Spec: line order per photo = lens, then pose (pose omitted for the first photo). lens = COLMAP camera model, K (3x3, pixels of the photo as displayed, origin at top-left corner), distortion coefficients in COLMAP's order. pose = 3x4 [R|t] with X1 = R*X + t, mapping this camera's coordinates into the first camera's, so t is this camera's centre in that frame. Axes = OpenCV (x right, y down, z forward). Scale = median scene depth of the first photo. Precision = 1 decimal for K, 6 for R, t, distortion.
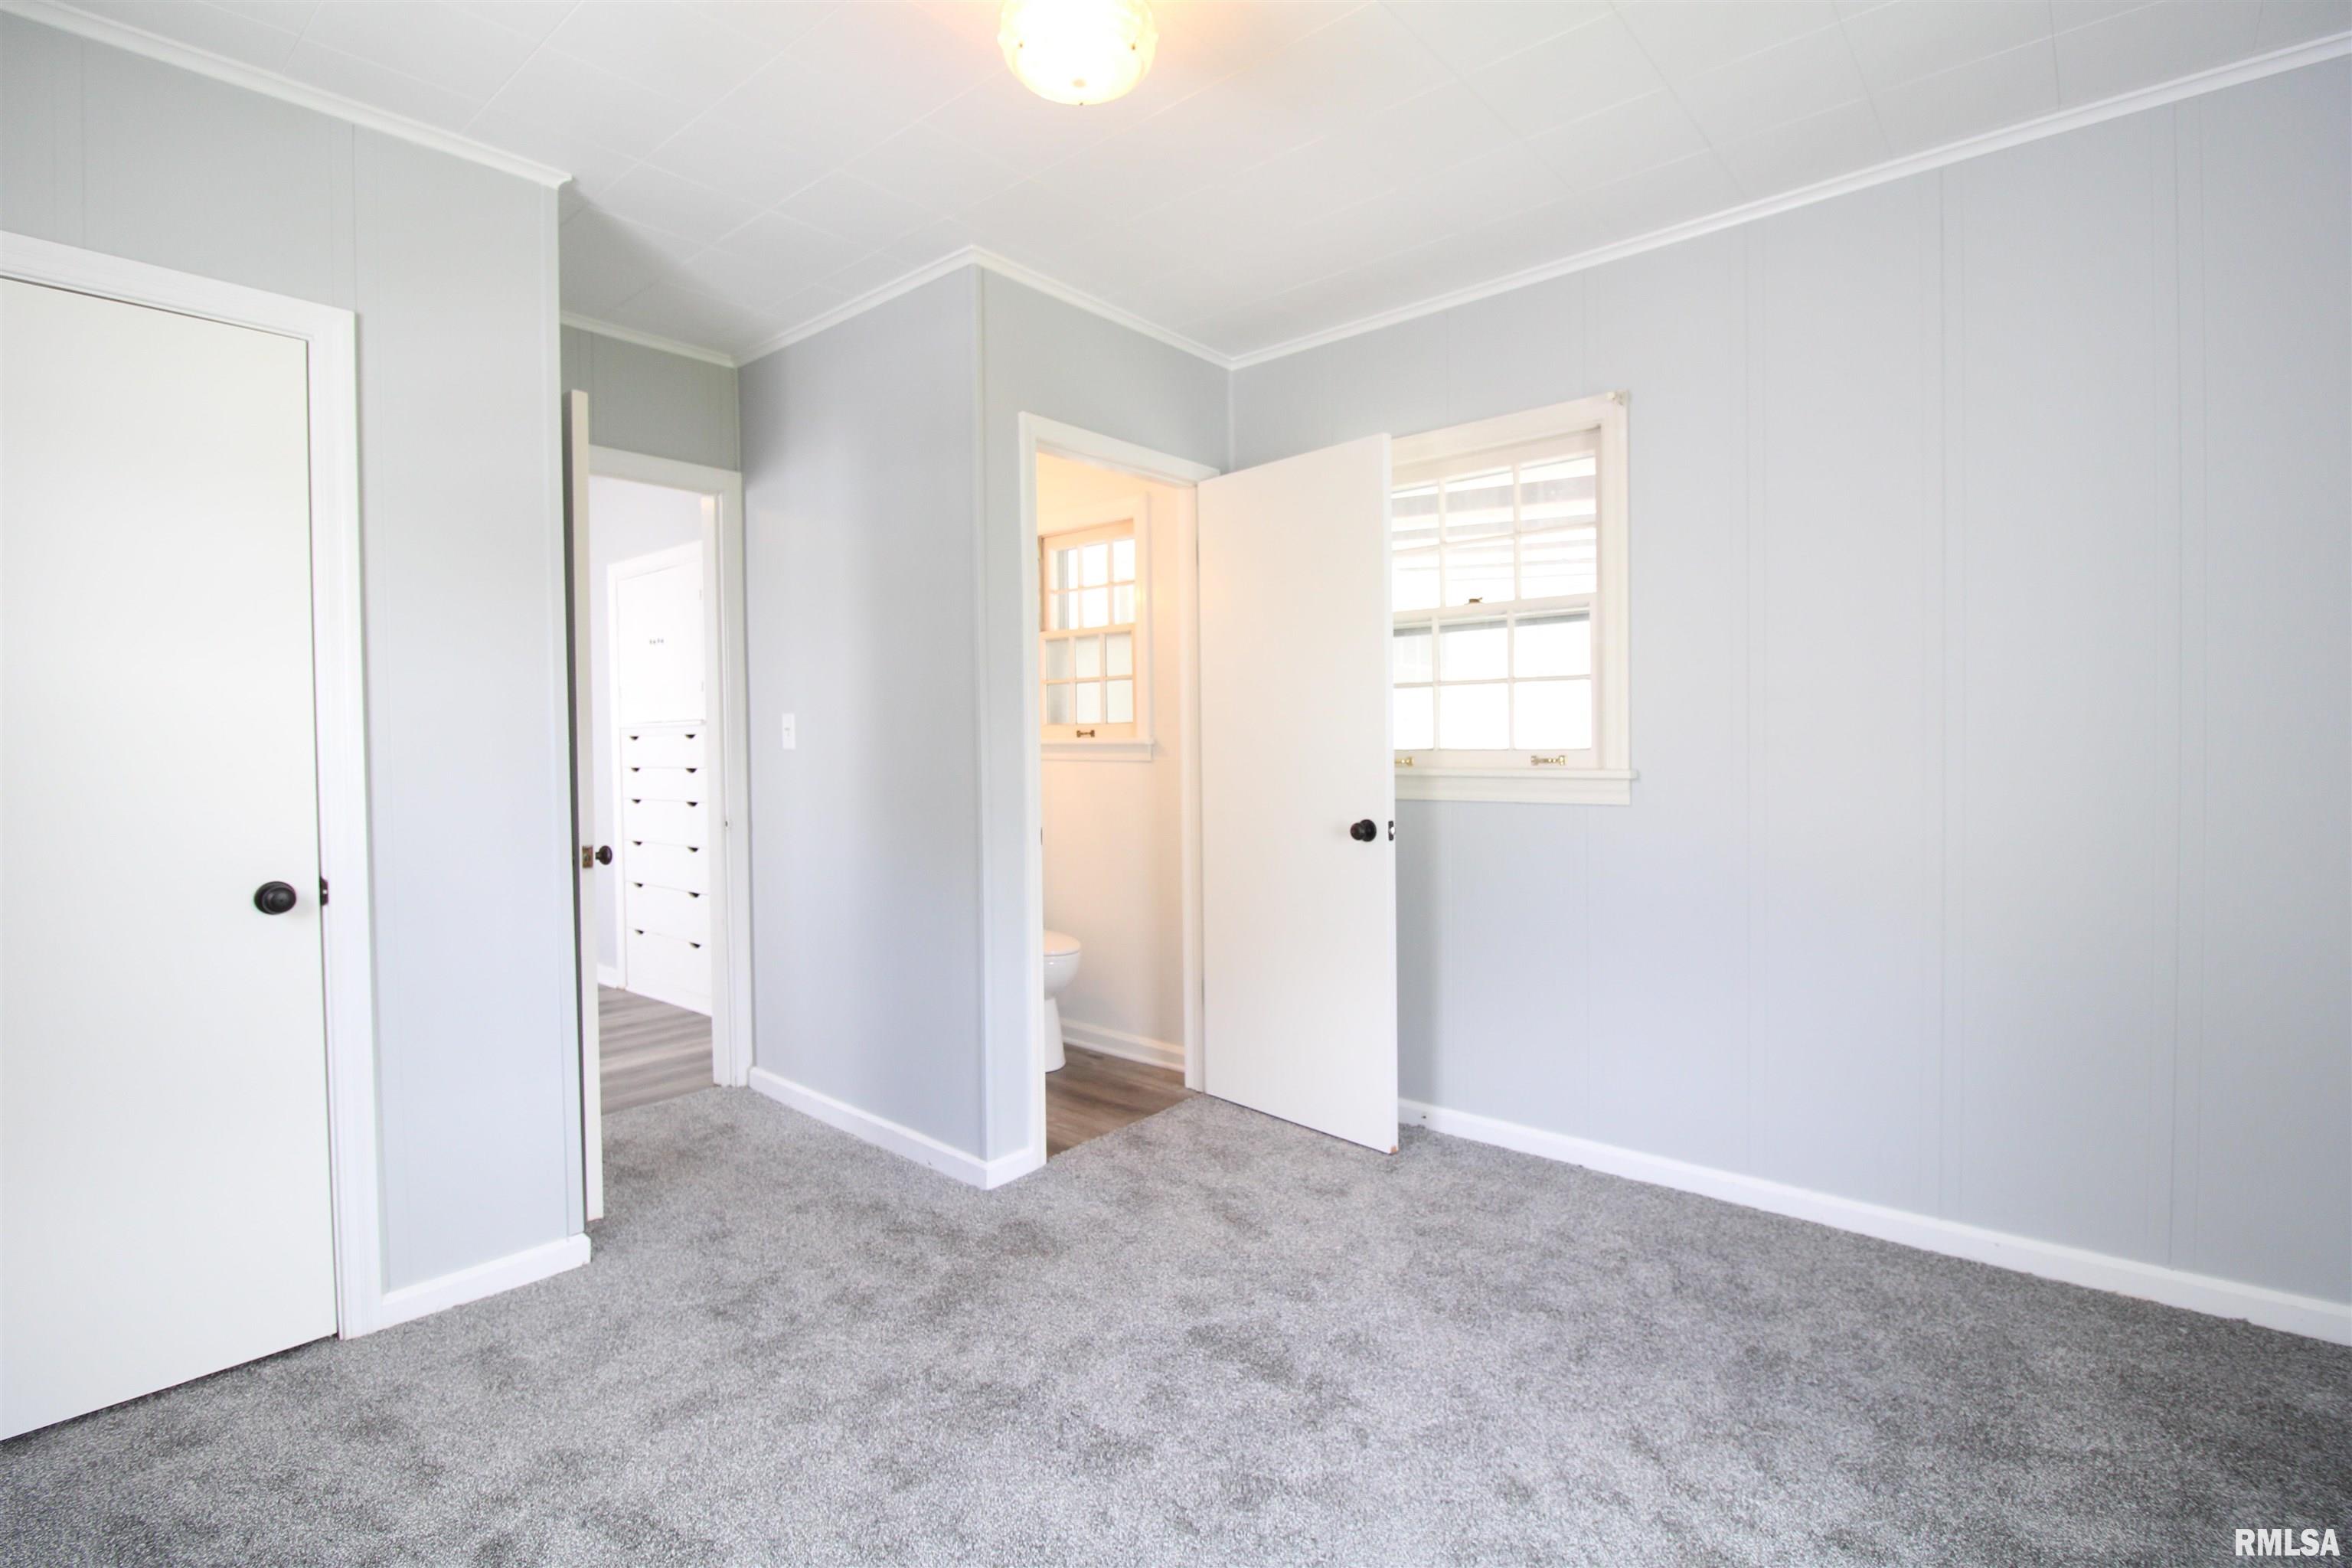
lens RADIAL K [[1086.3, 0, 1189.1], [0, 1086.3, 777.4], [0, 0, 1]] dist [-0.011074, -0.003525]
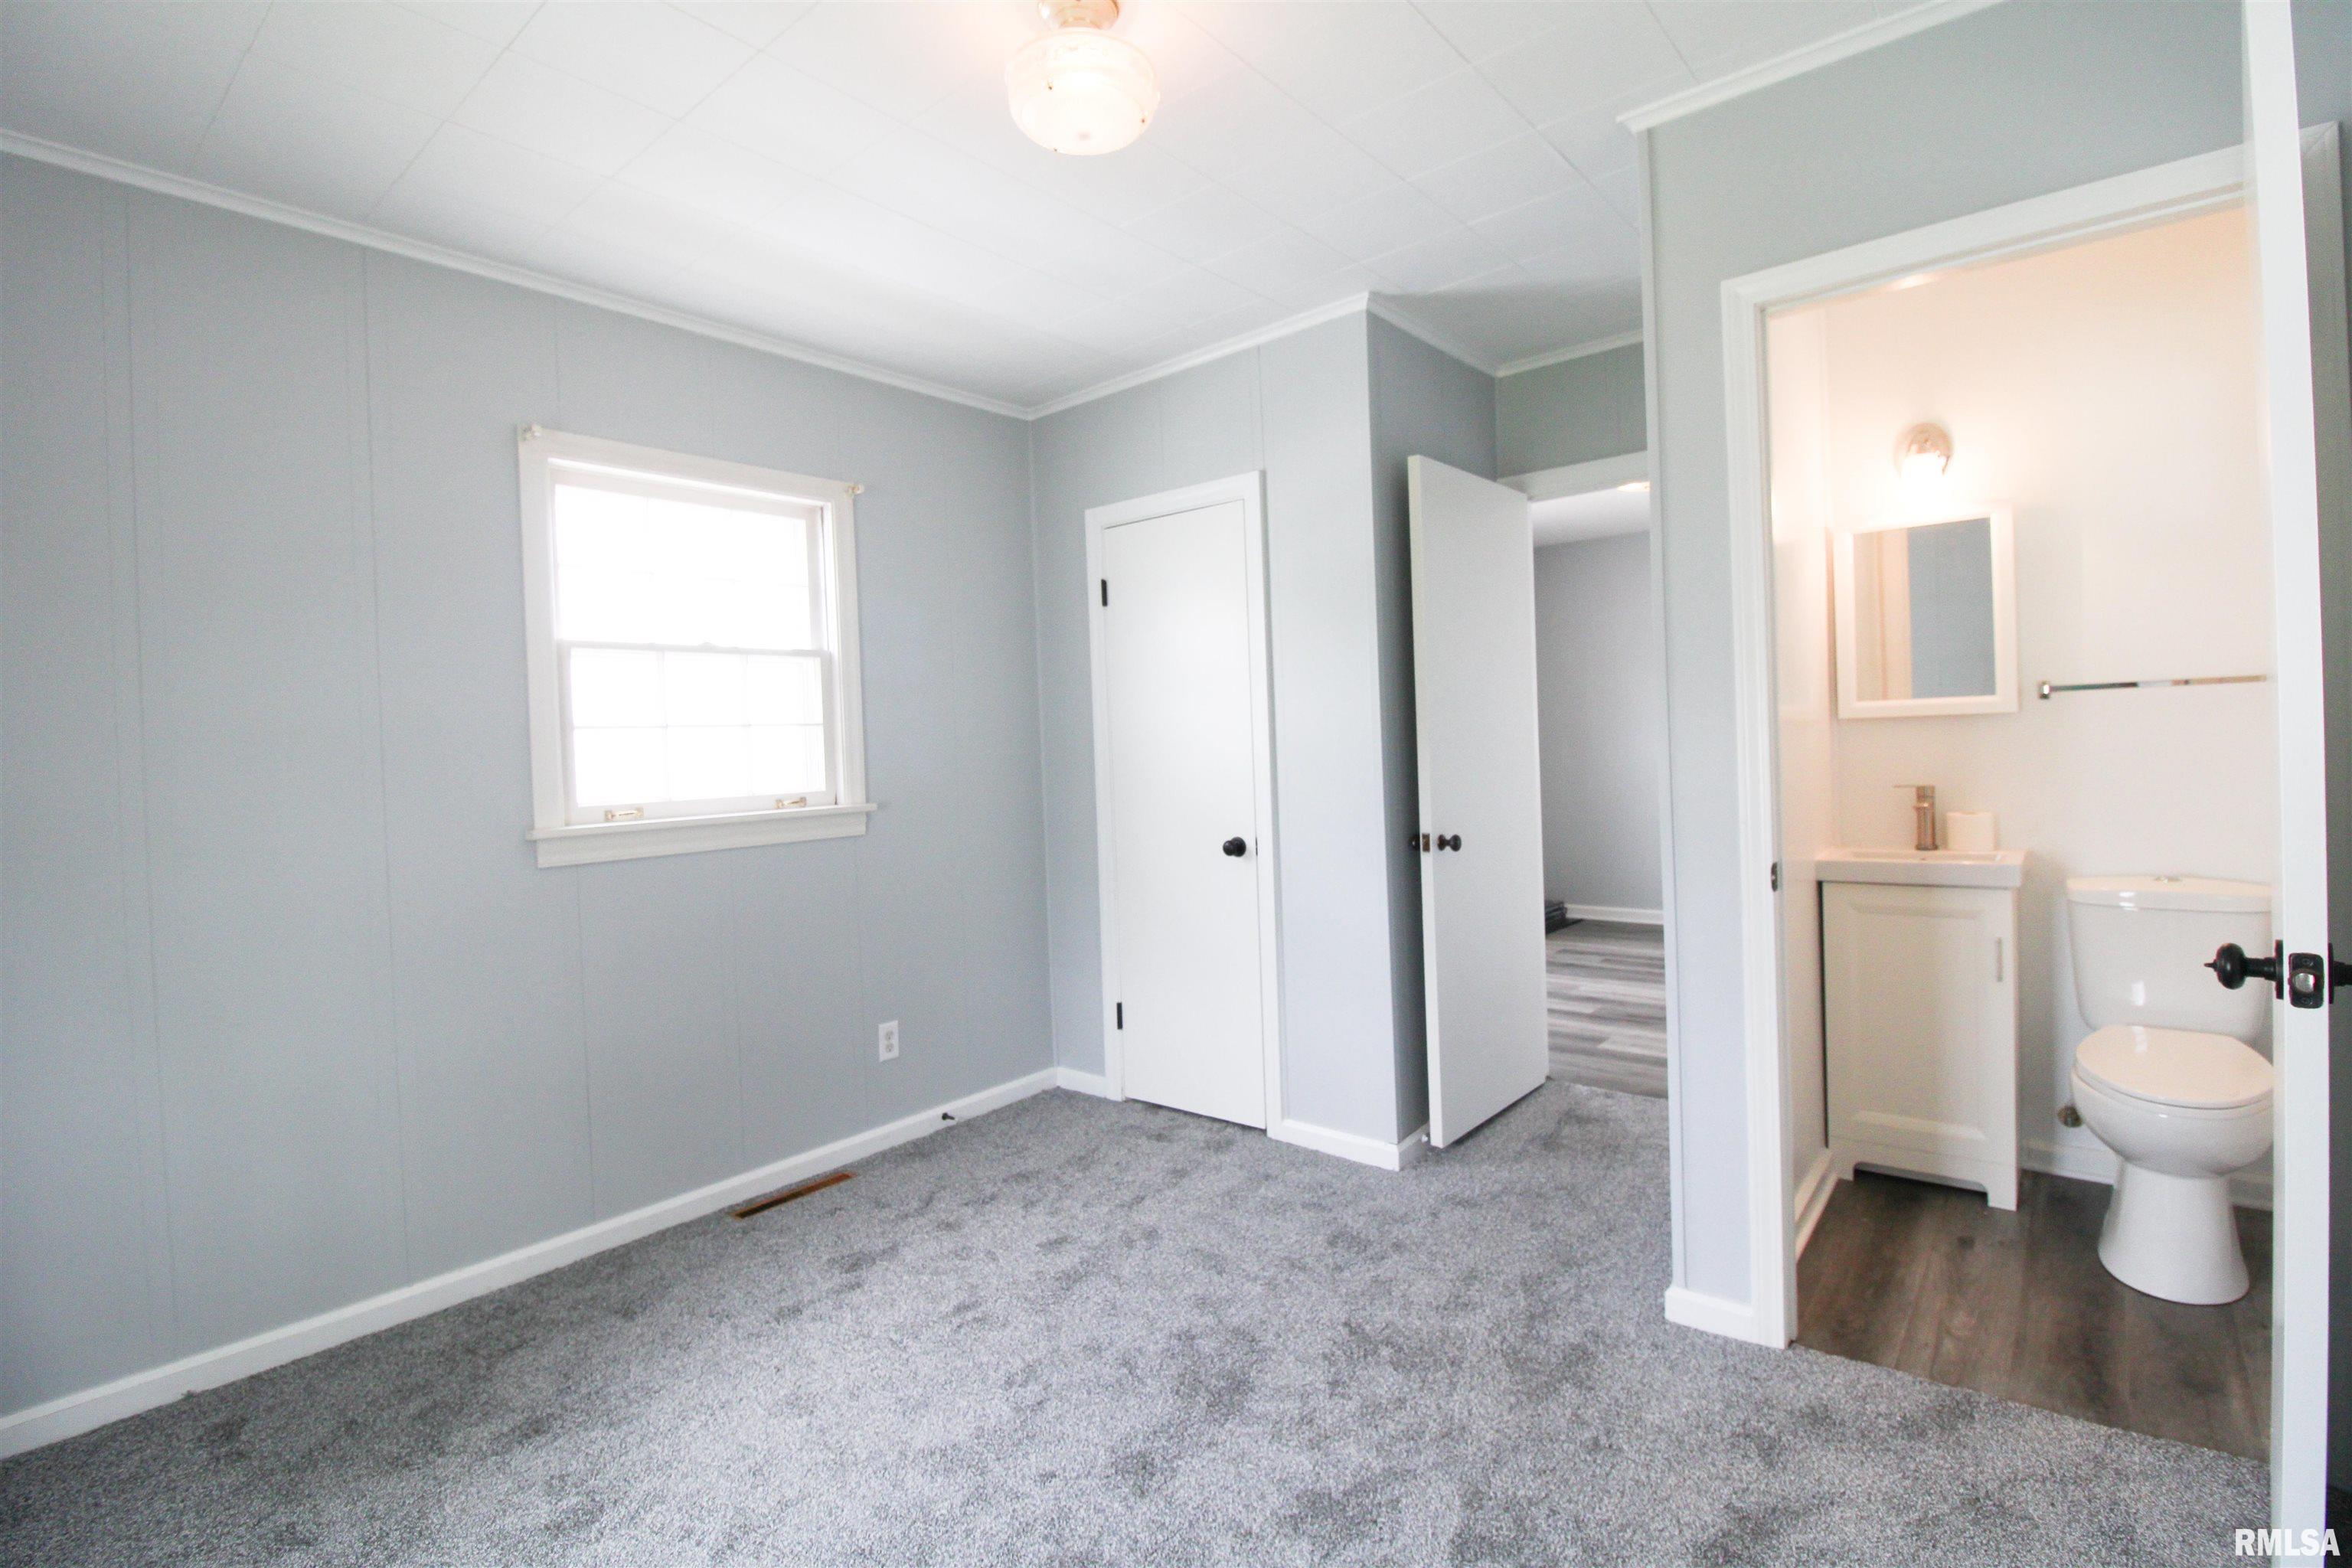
lens RADIAL K [[1086.3, 0, 1188.7], [0, 1086.3, 772.0], [0, 0, 1]] dist [-0.011074, -0.003525]
pose [[0.016920, 0.028422, -0.999453, 0.746821], [0.004846, 0.999582, 0.028507, -0.046928], [0.999845, -0.005326, 0.016775, 0.840371]]
